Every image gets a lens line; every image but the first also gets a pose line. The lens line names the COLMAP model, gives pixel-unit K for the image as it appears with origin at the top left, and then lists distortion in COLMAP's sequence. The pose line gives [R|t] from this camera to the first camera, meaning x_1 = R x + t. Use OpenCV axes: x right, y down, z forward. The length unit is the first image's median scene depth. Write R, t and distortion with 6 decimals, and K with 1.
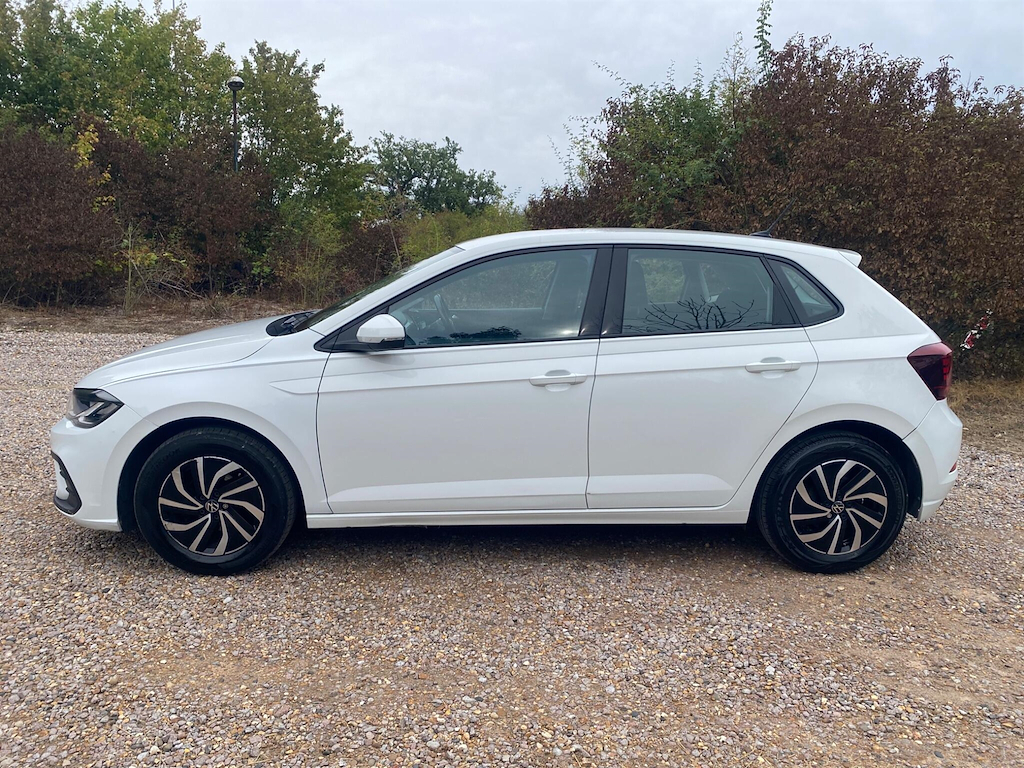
lens RADIAL K [[775.5, 0, 512.0], [0, 775.5, 384.0], [0, 0, 1]] dist [0.053440, -0.054441]
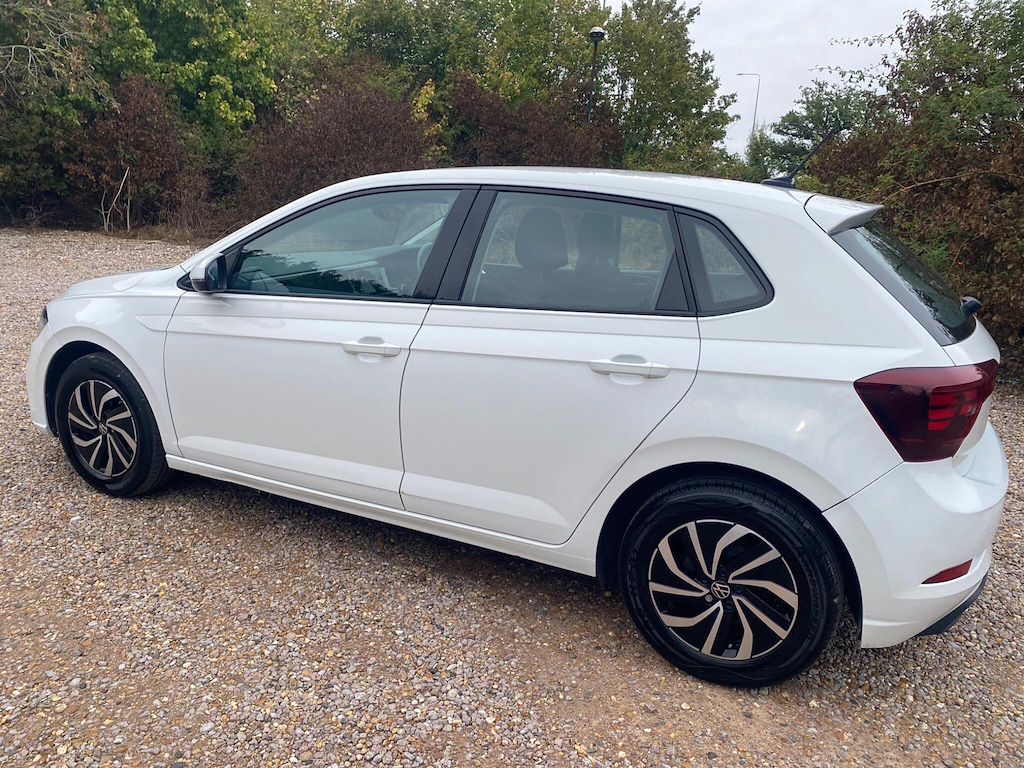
lens RADIAL K [[775.5, 0, 512.0], [0, 775.5, 384.0], [0, 0, 1]] dist [0.053440, -0.054441]
pose [[0.874626, 0.144375, -0.462801, 0.549156], [-0.119332, 0.989369, 0.083124, -0.051913], [0.469882, -0.017476, 0.882556, 0.329756]]
